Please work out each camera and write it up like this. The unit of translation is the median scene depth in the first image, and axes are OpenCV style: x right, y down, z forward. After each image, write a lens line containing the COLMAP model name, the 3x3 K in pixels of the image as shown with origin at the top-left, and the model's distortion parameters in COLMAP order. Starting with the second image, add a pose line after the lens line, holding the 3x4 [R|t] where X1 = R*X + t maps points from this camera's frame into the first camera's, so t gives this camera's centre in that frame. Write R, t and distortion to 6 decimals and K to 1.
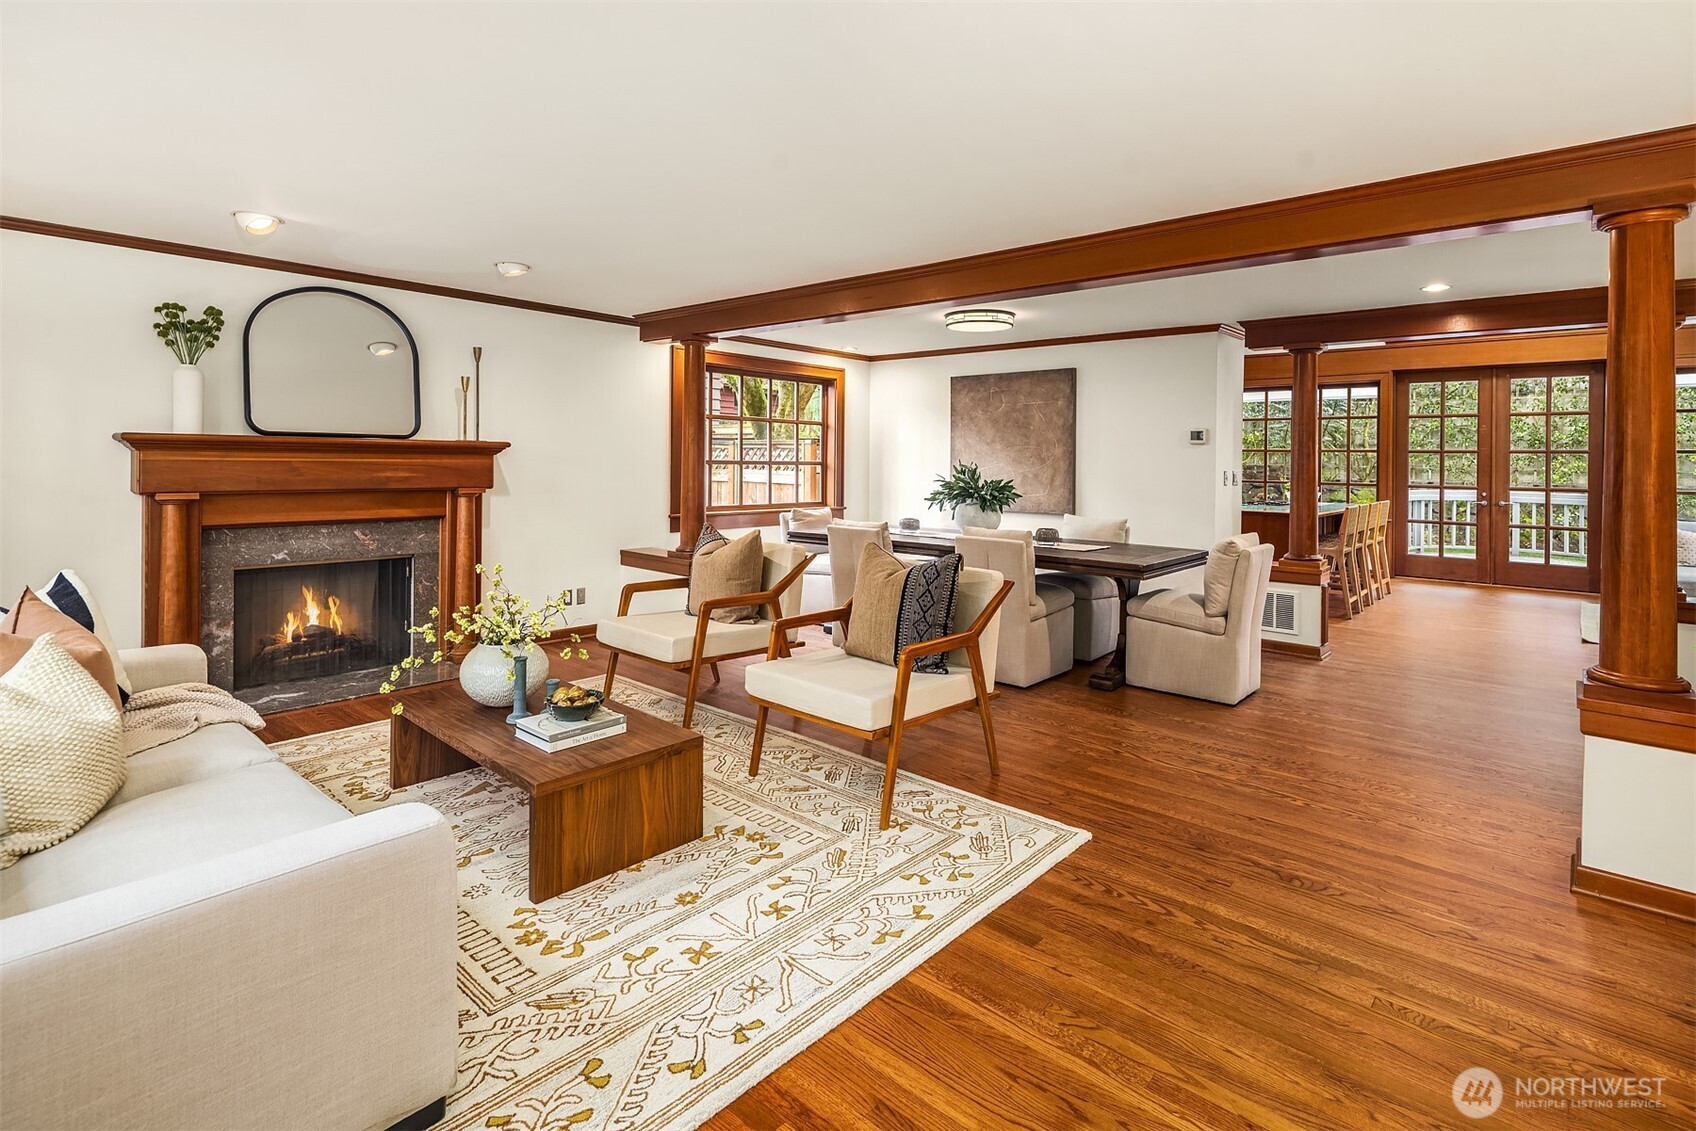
lens RADIAL K [[829.3, 0, 846.4], [0, 829.3, 453.8], [0, 0, 1]] dist [0.003361, 0.001328]
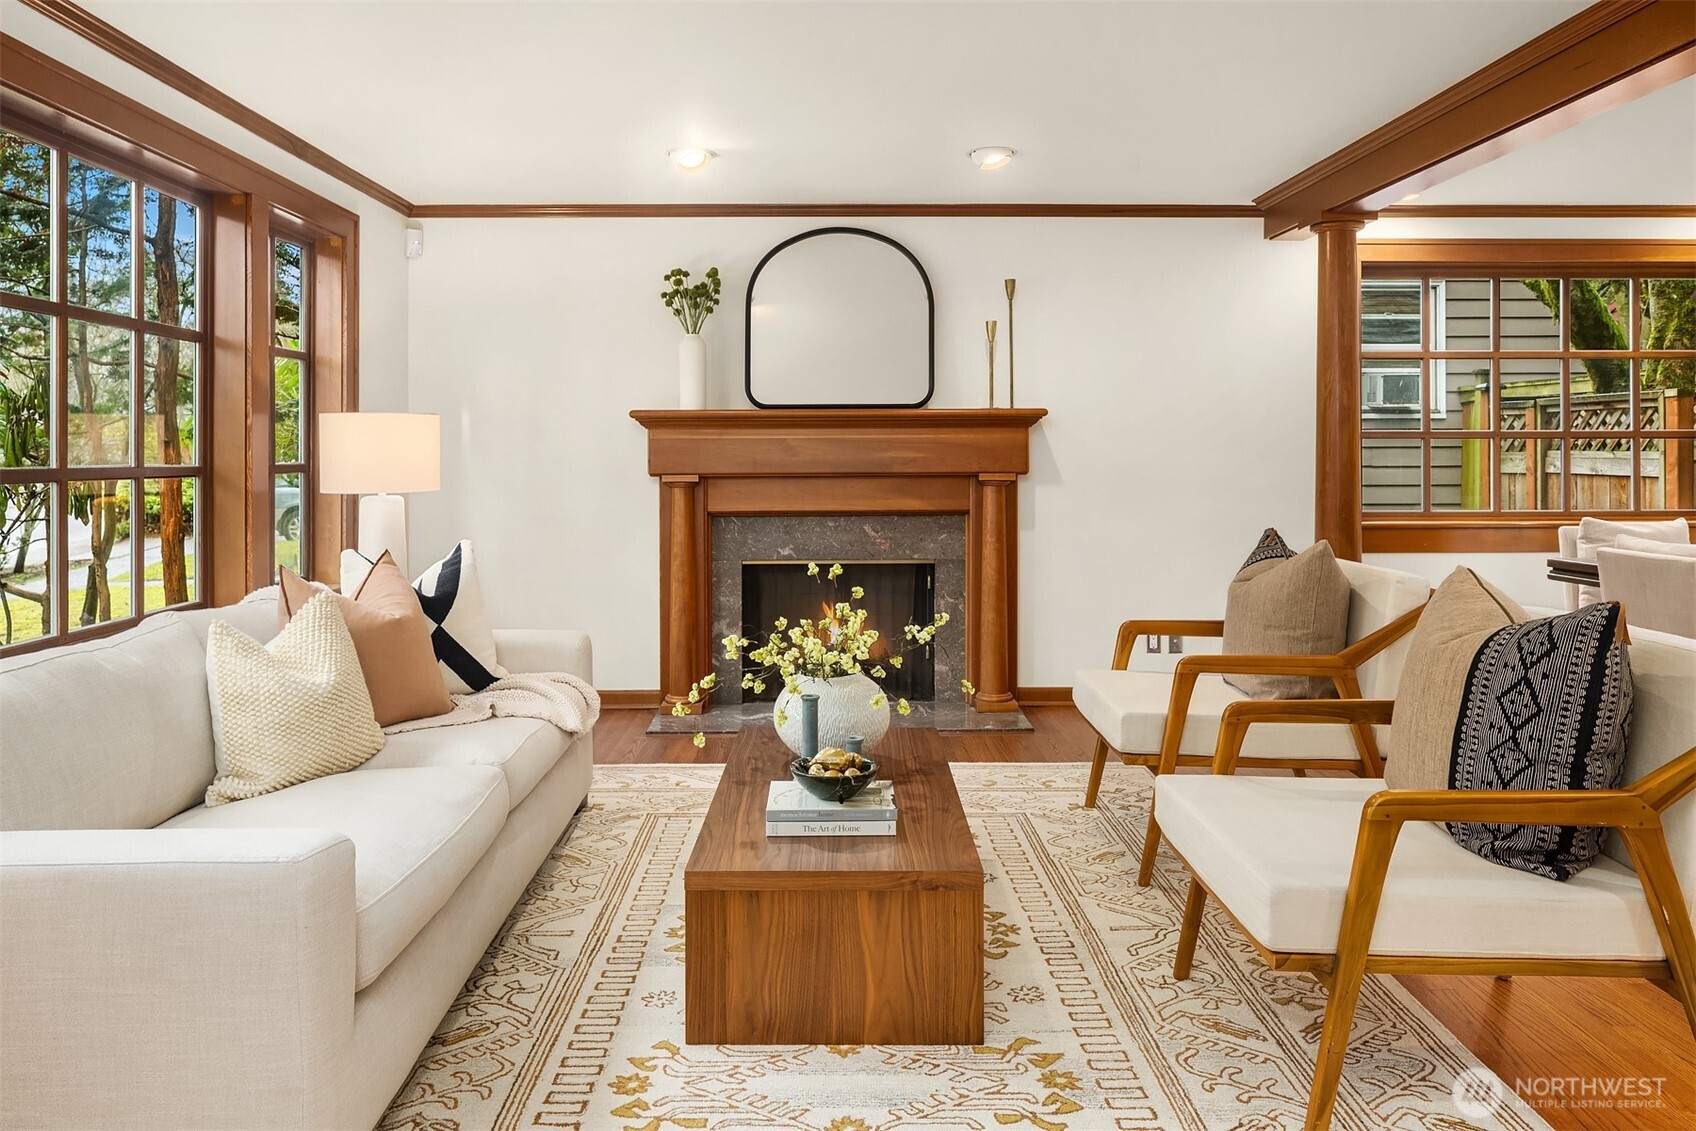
lens RADIAL K [[1160.9, 0, 842.6], [0, 1160.9, 454.1], [0, 0, 1]] dist [-0.002611, -0.003578]
pose [[0.669347, -0.017371, -0.742747, 0.264854], [0.018108, 0.999811, -0.007064, 0.036583], [0.742730, -0.008721, 0.669535, 0.275013]]
